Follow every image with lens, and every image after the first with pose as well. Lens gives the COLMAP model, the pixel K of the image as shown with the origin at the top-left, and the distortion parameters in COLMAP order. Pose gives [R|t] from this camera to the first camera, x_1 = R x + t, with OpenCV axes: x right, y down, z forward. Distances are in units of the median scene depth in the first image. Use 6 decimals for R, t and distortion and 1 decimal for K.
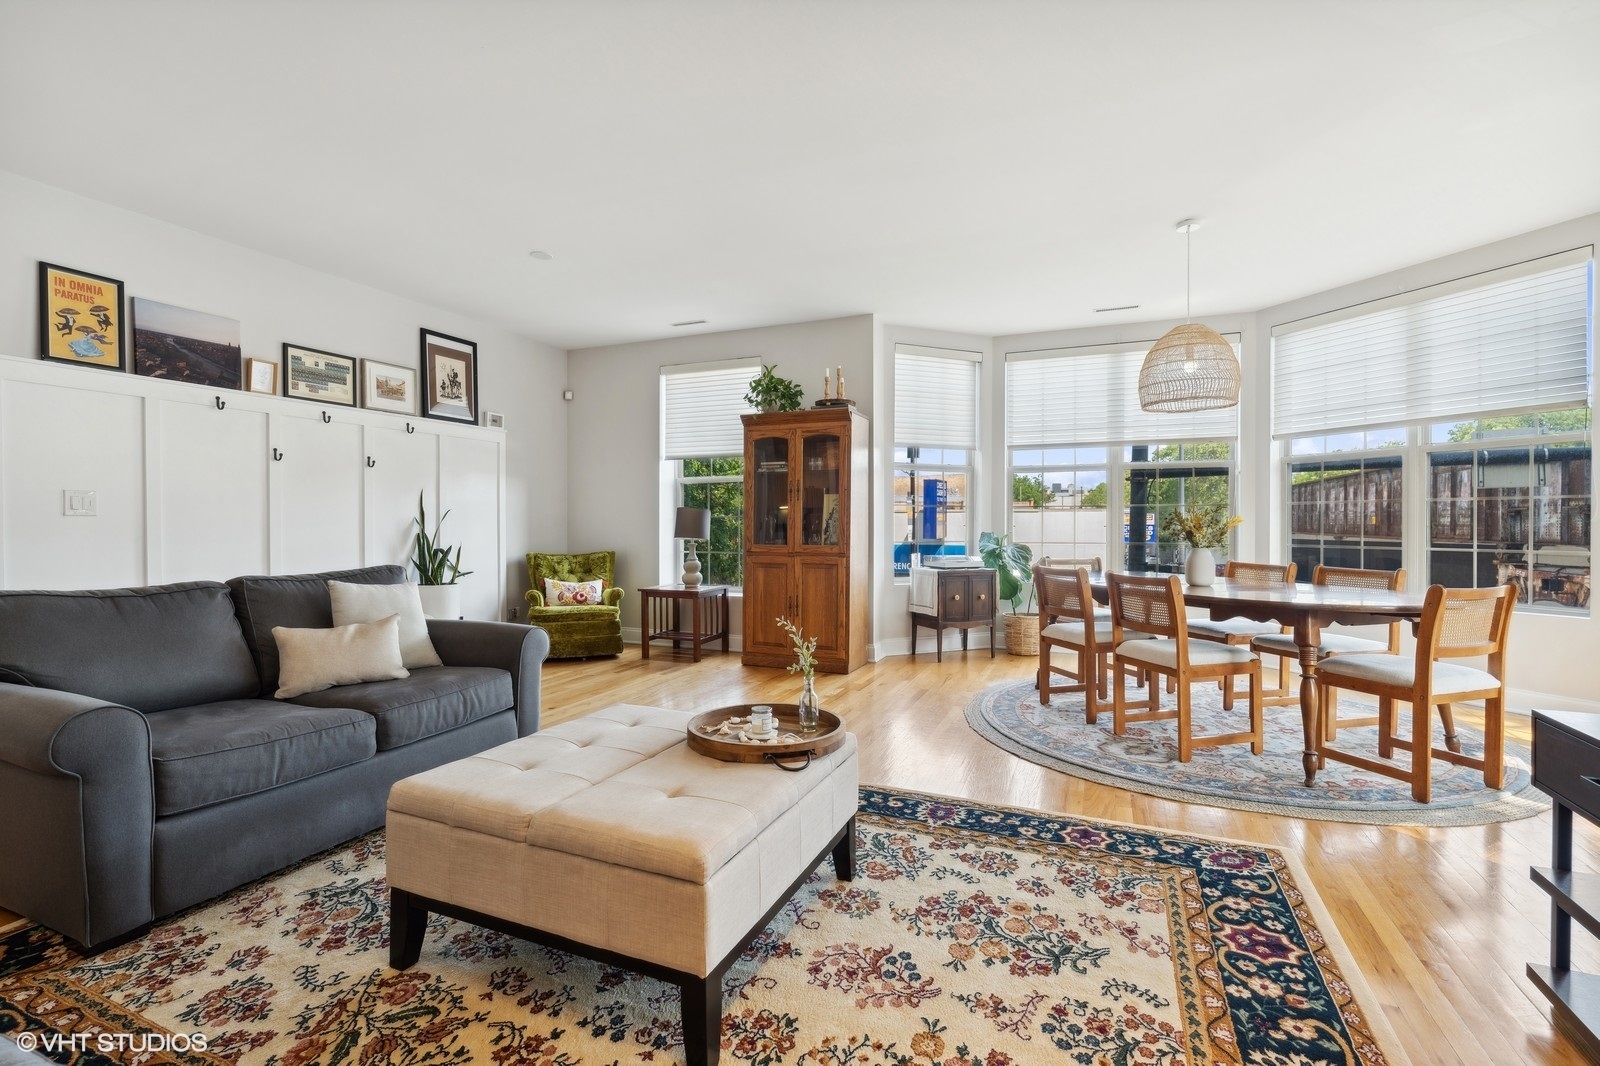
lens RADIAL K [[725.1, 0, 800.0], [0, 725.1, 528.3], [0, 0, 1]] dist [-0.008379, 0.000078]
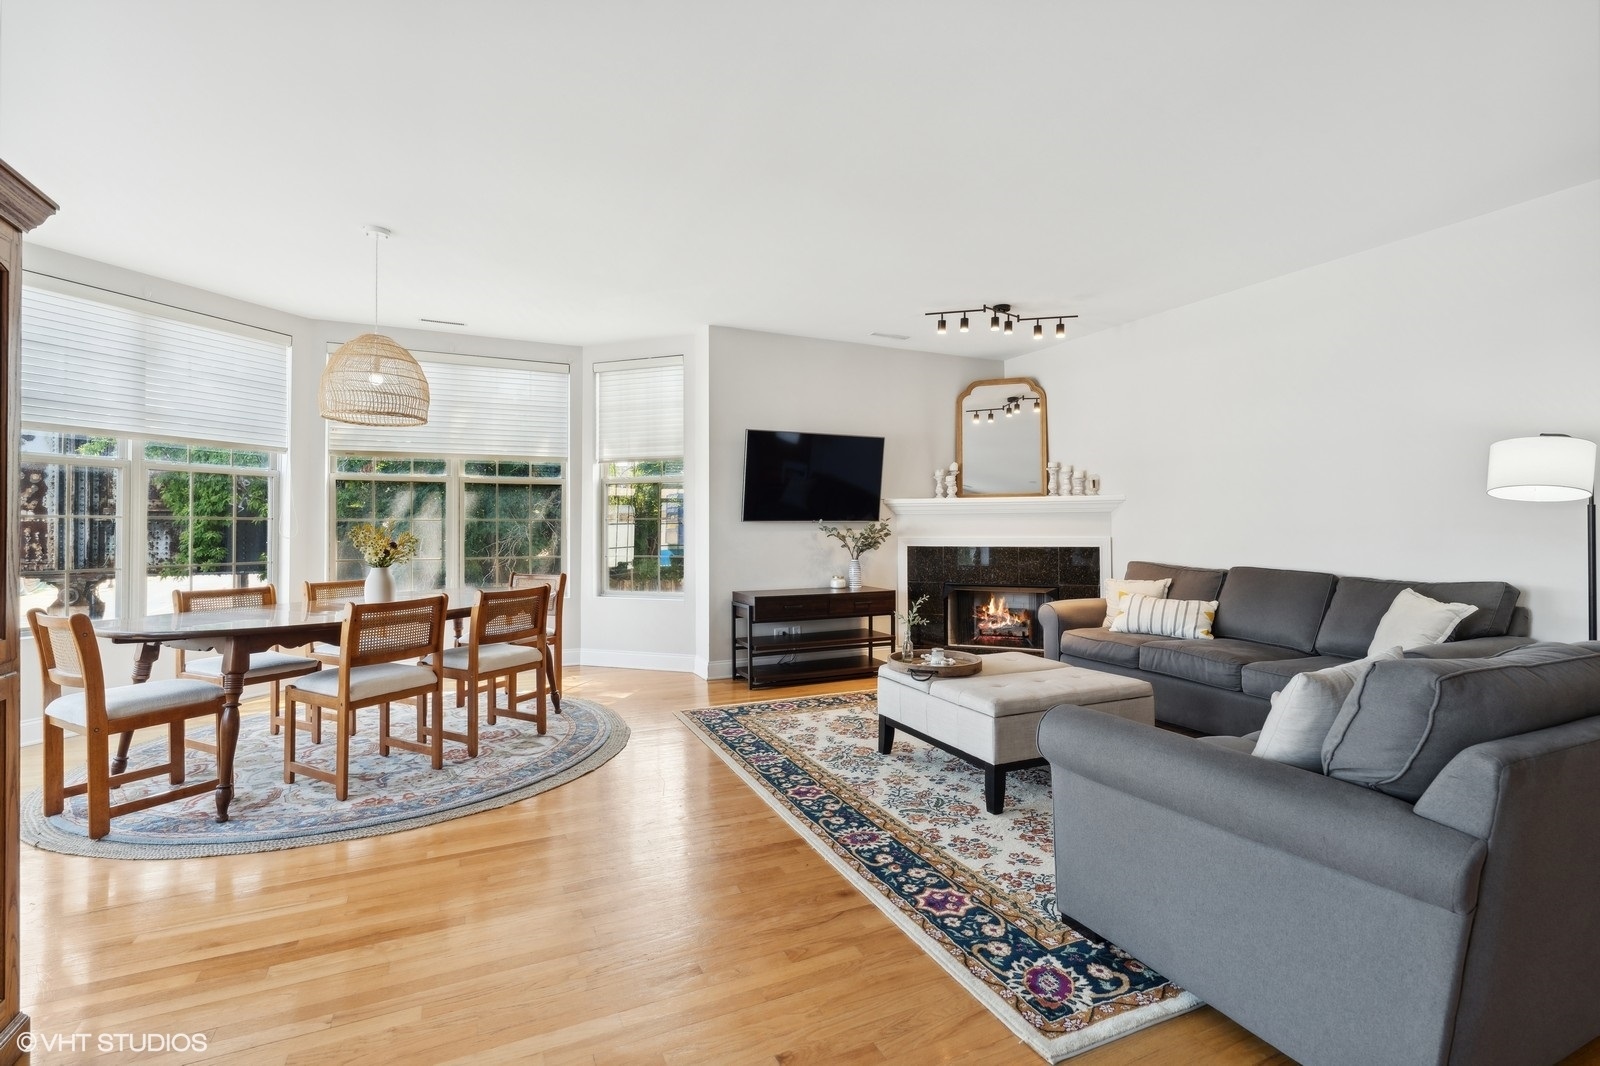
lens RADIAL K [[725.1, 0, 797.8], [0, 725.1, 521.0], [0, 0, 1]] dist [-0.008379, 0.000078]
pose [[-0.738606, 0.009623, 0.674069, -0.521391], [0.007980, 0.999953, -0.005531, -0.026119], [-0.674090, 0.001294, -0.738648, 1.340170]]
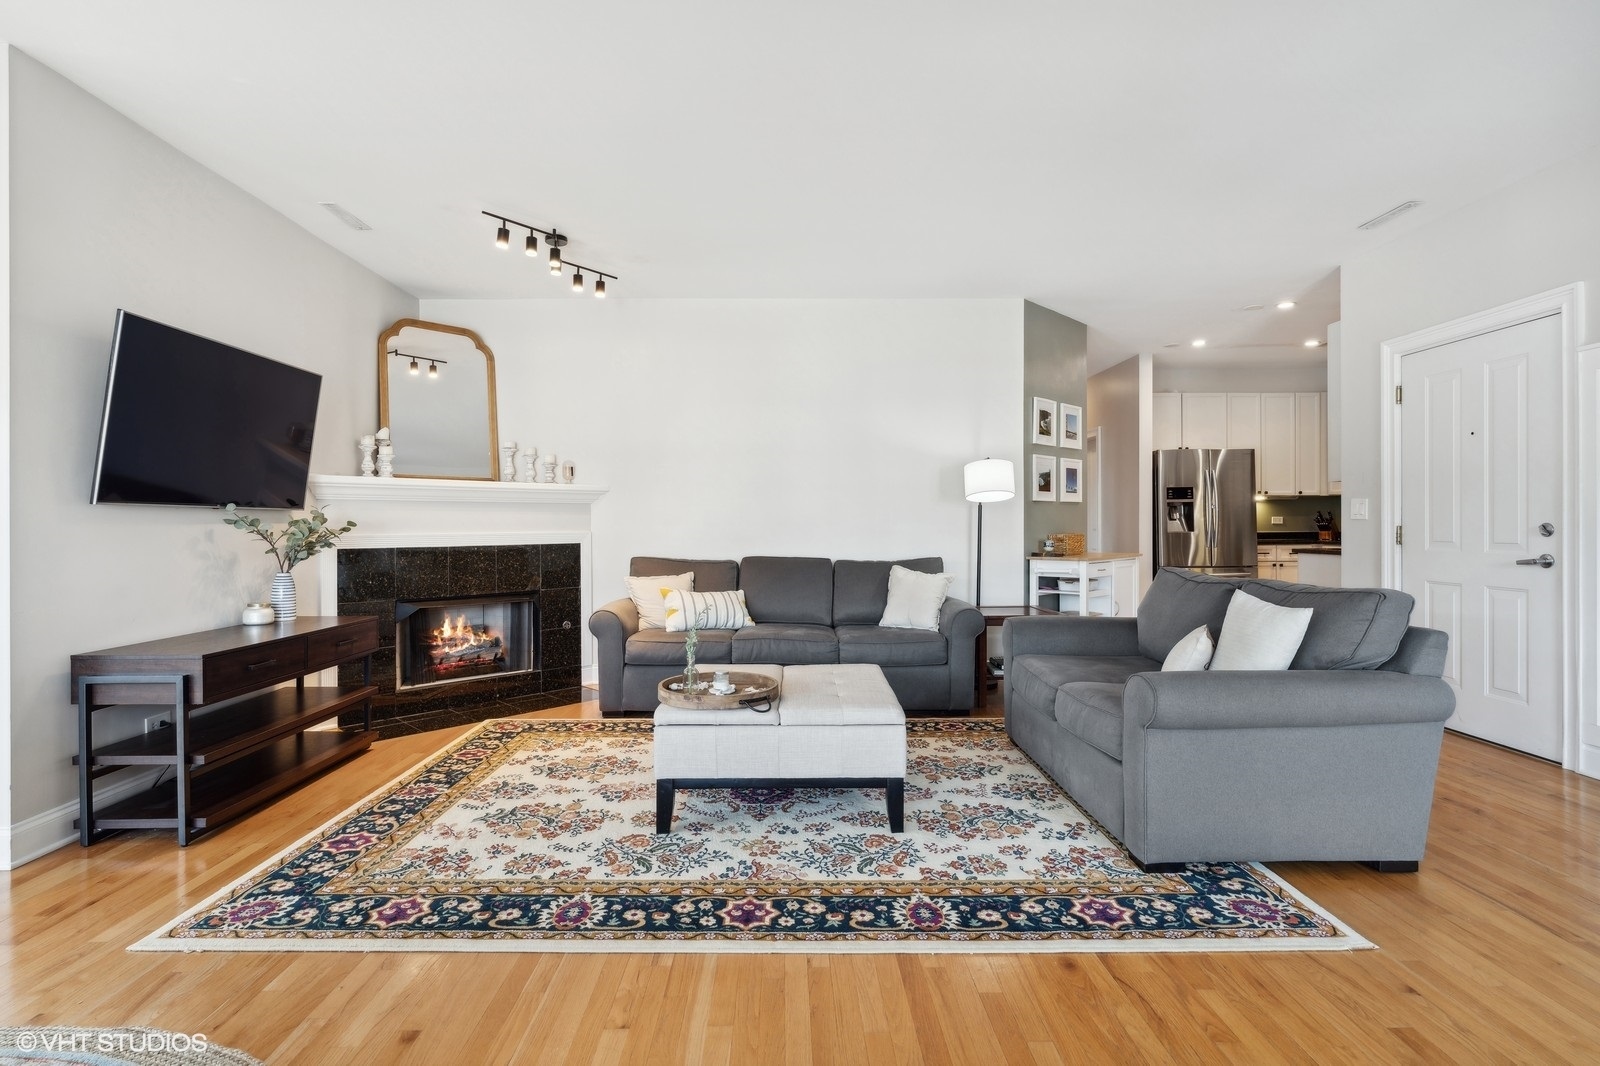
lens RADIAL K [[775.5, 0, 790.3], [0, 775.5, 529.2], [0, 0, 1]] dist [-0.009459, 0.000335]
pose [[-0.919451, 0.009903, -0.393080, 0.207497], [0.005601, 0.999911, 0.012090, -0.015774], [0.393165, 0.008914, -0.919425, 1.268157]]
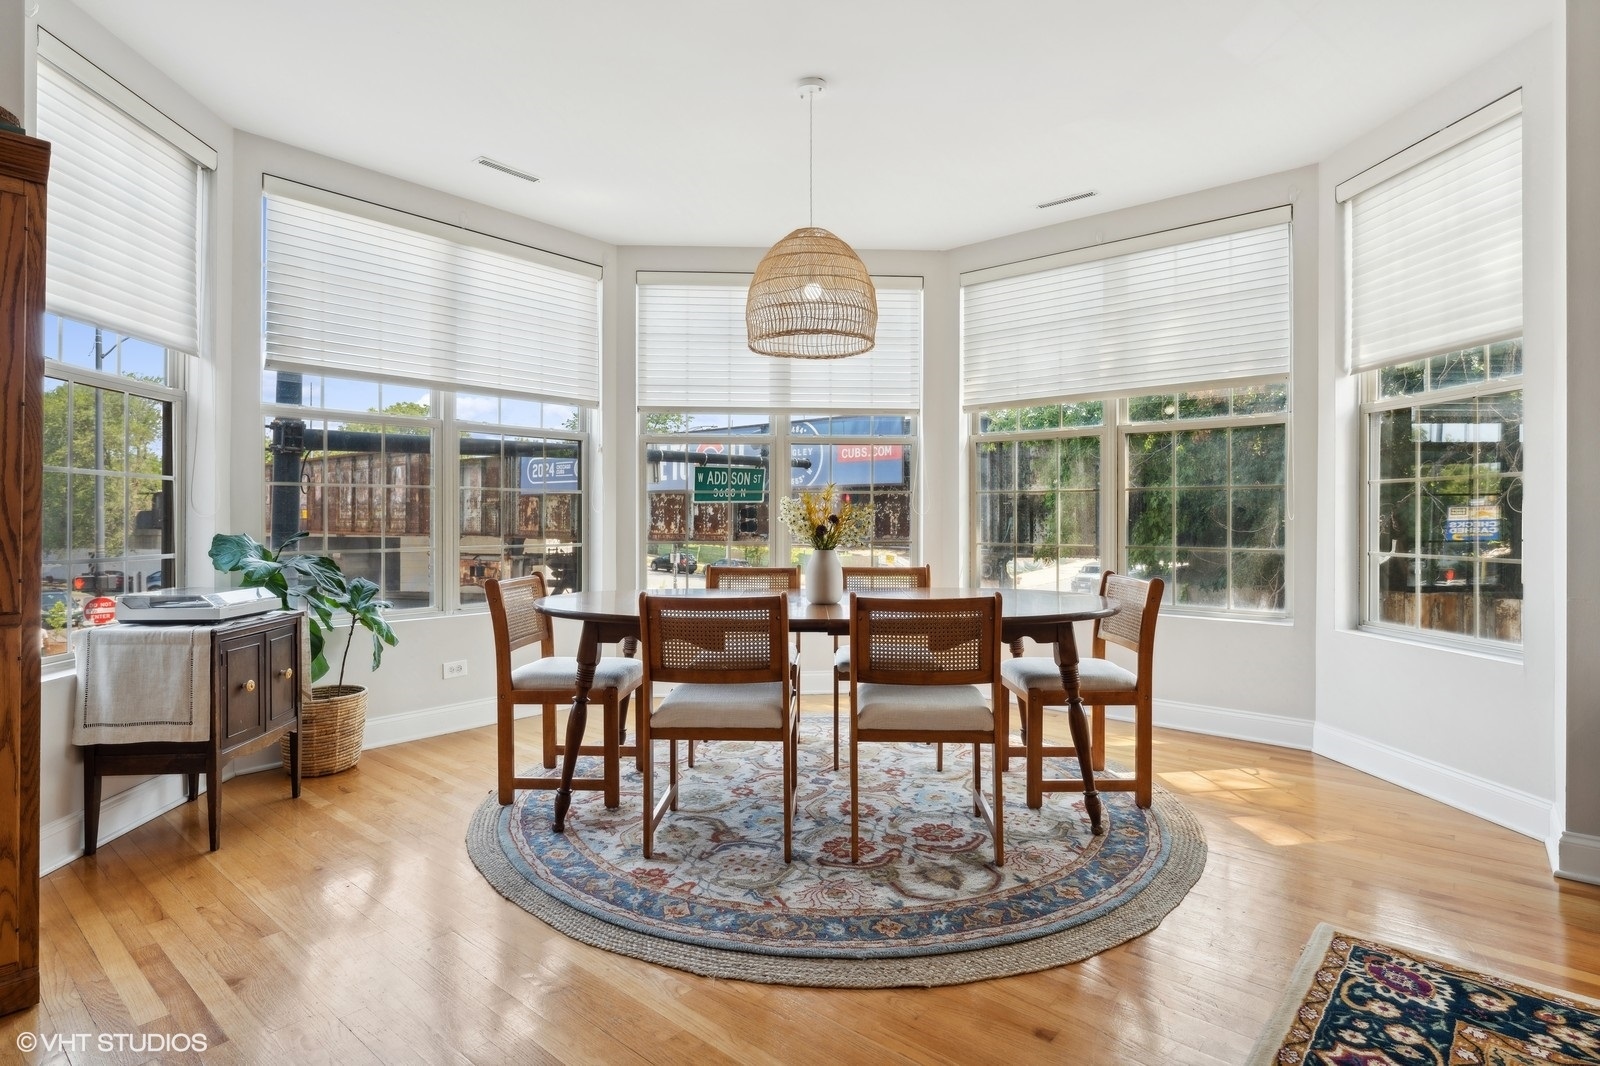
lens RADIAL K [[824.9, 0, 793.8], [0, 824.9, 514.0], [0, 0, 1]] dist [-0.001902, -0.000187]
pose [[0.306976, 0.005066, 0.951704, -0.223181], [0.005287, 0.999961, -0.007028, -0.002548], [-0.951702, 0.007189, 0.306938, 0.780071]]
